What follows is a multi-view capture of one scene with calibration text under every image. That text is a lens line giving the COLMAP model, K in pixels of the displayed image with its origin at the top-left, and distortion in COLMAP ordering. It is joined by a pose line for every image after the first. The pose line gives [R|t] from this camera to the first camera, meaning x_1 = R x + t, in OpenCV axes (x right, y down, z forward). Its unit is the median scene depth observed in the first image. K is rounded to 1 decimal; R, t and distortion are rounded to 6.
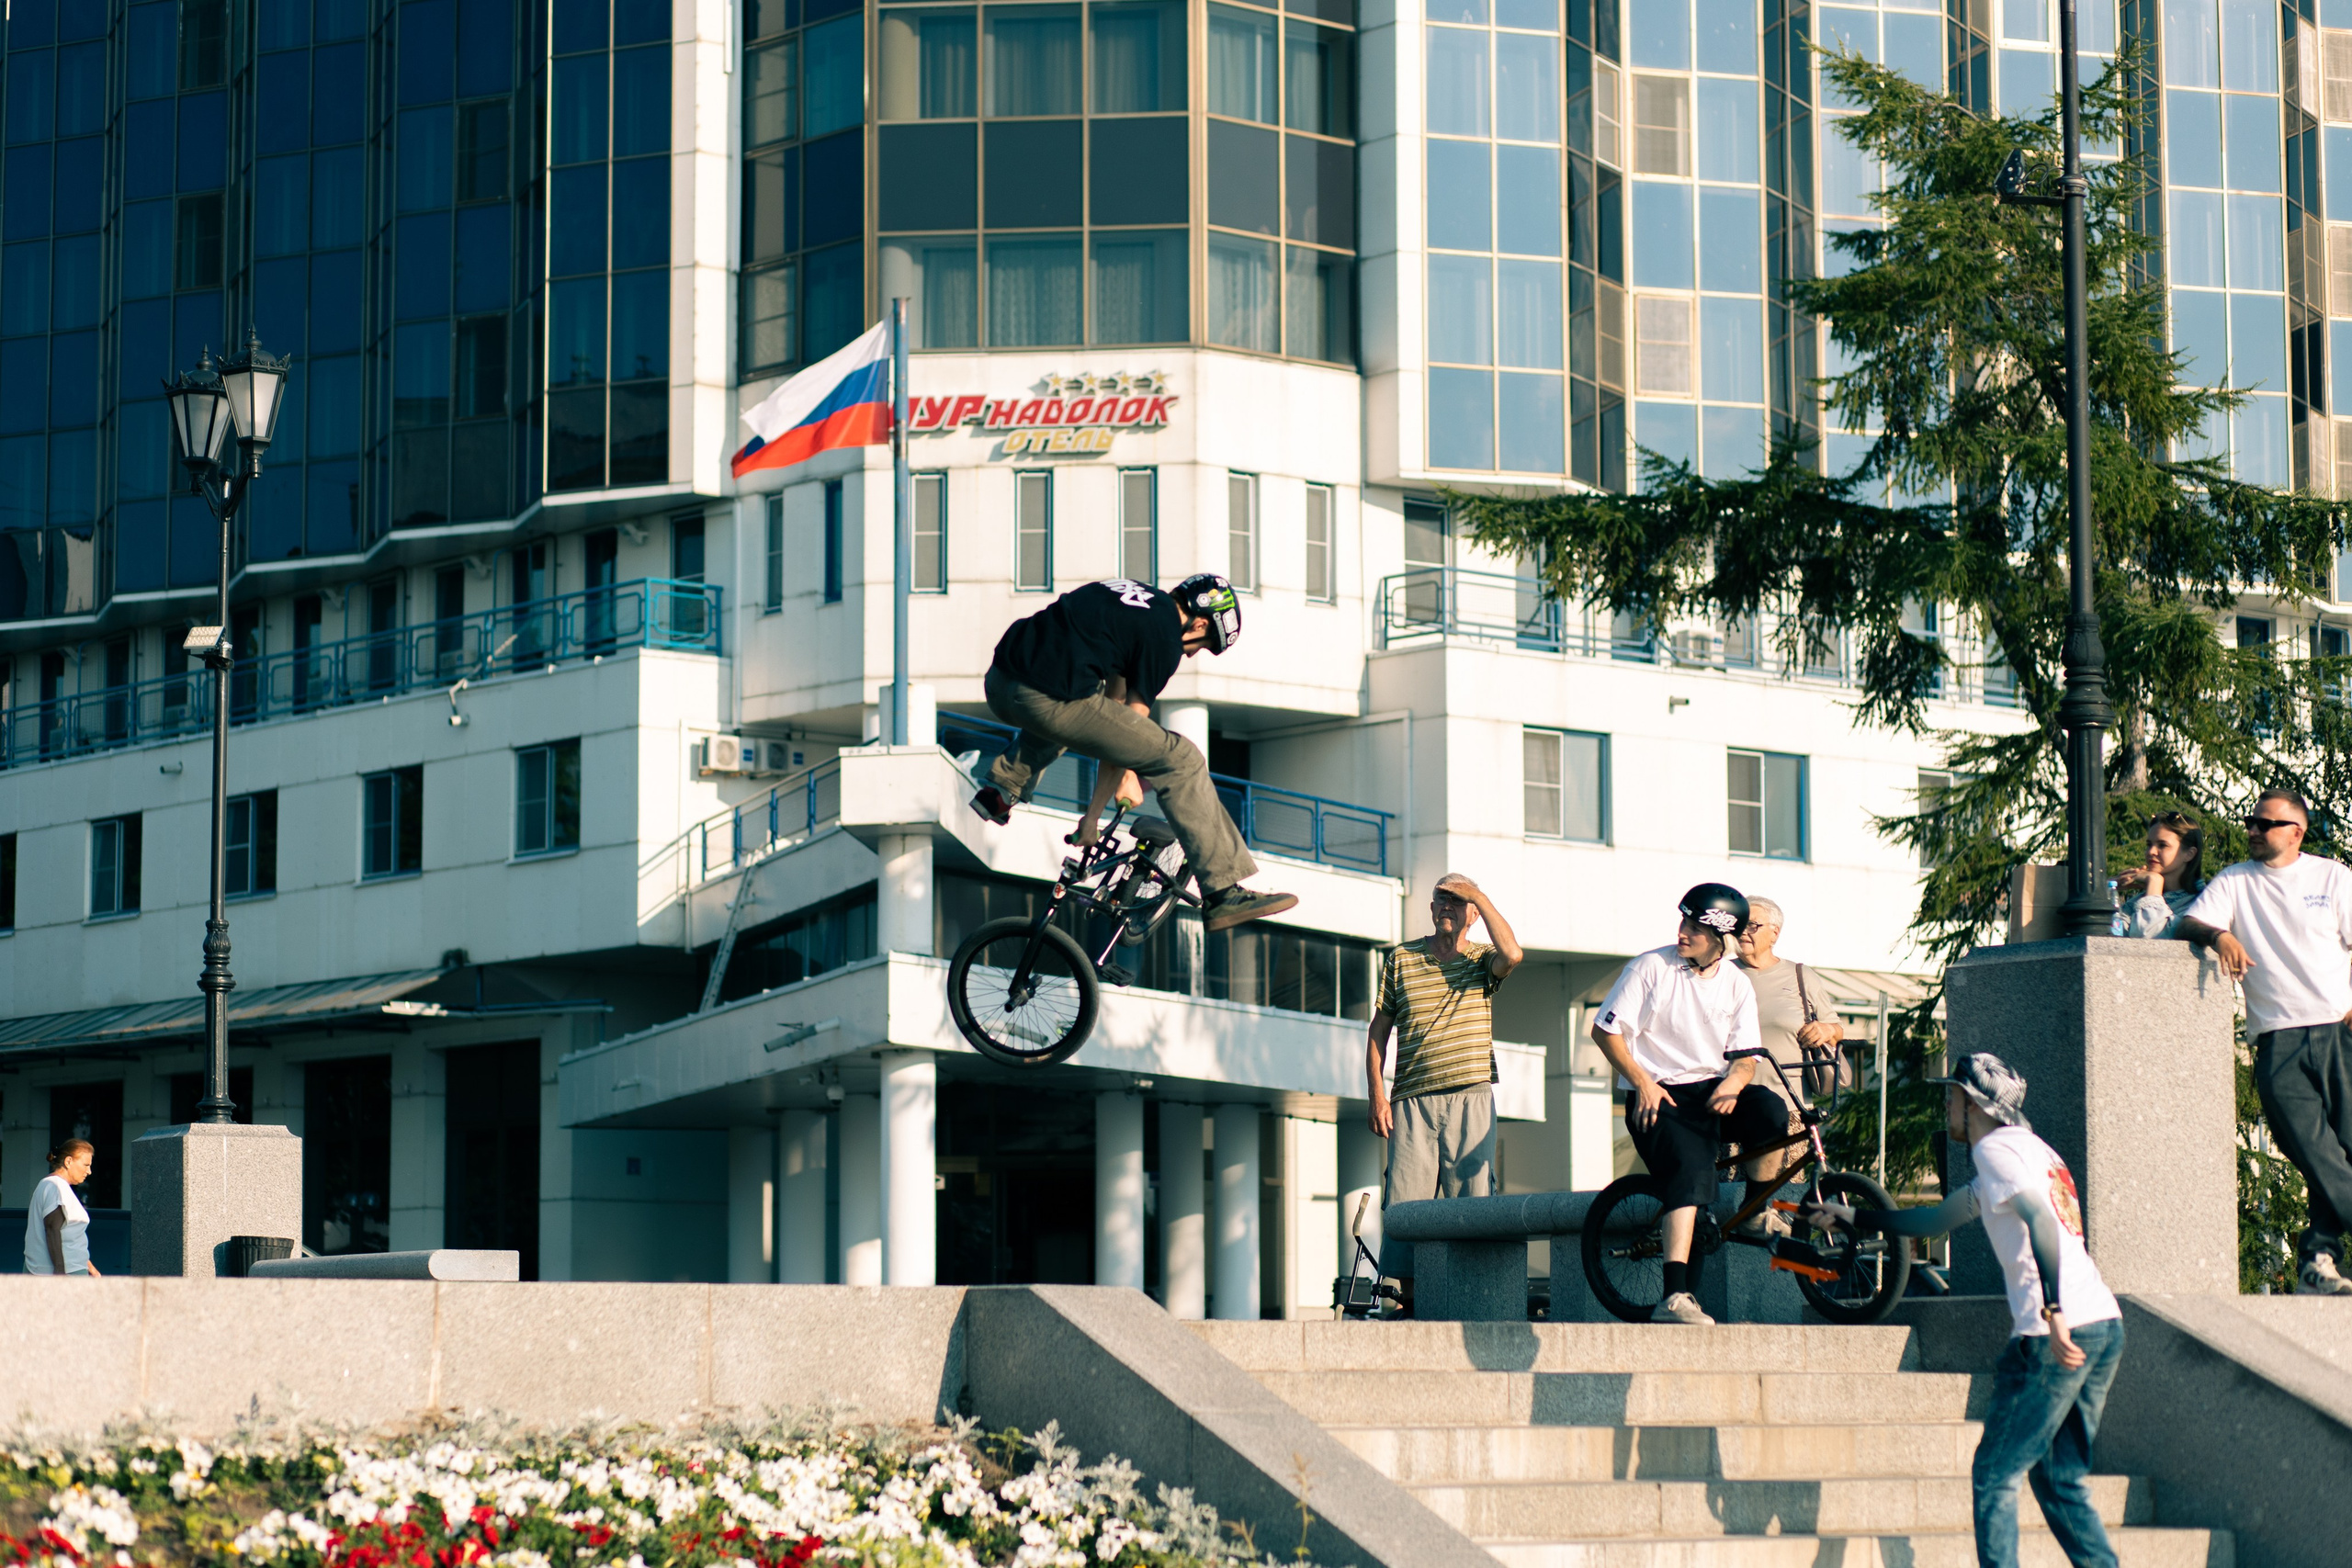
lens RADIAL K [[5621.0, 0, 1178.5], [0, 5621.0, 769.5], [0, 0, 1]] dist [-0.017038, -0.423436]
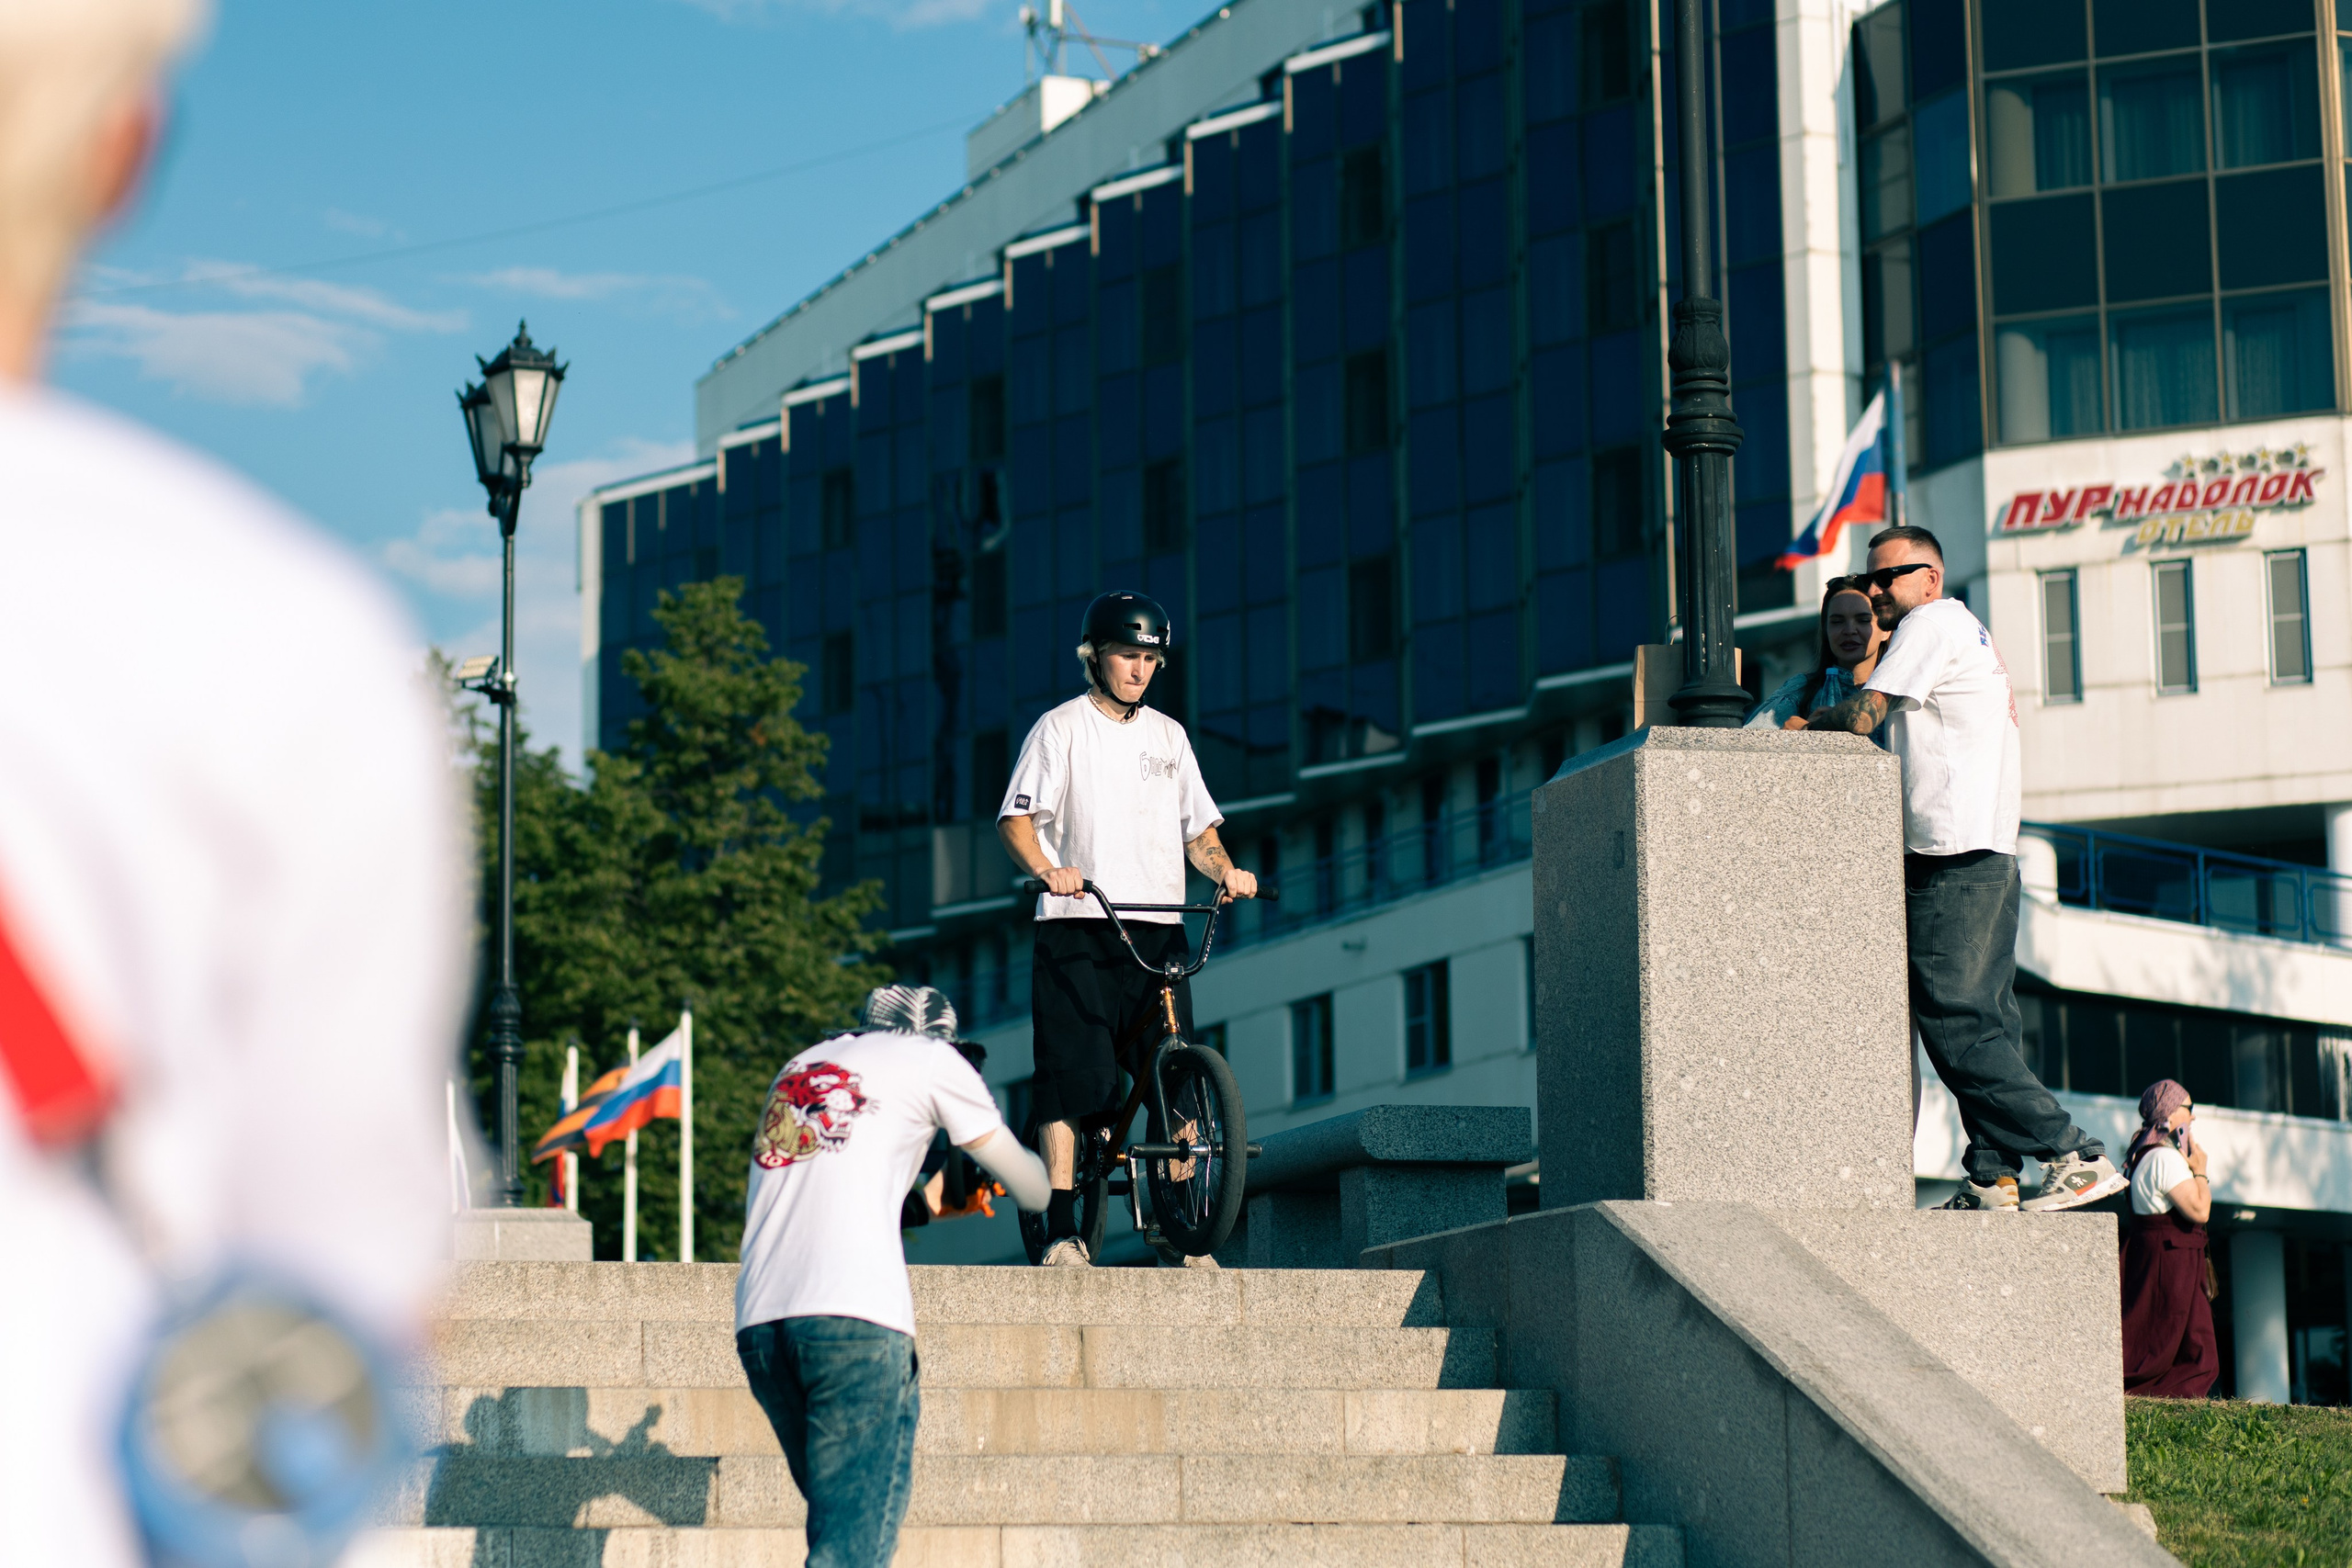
lens RADIAL K [[5614.1, 0, 1177.0], [0, 5614.1, 820.9], [0, 0, 1]] dist [-0.024026, -0.203512]
pose [[0.953771, -0.056954, -0.295088, 0.086975], [0.046888, 0.998055, -0.041082, 0.018914], [0.296854, 0.025346, 0.954586, 0.079891]]
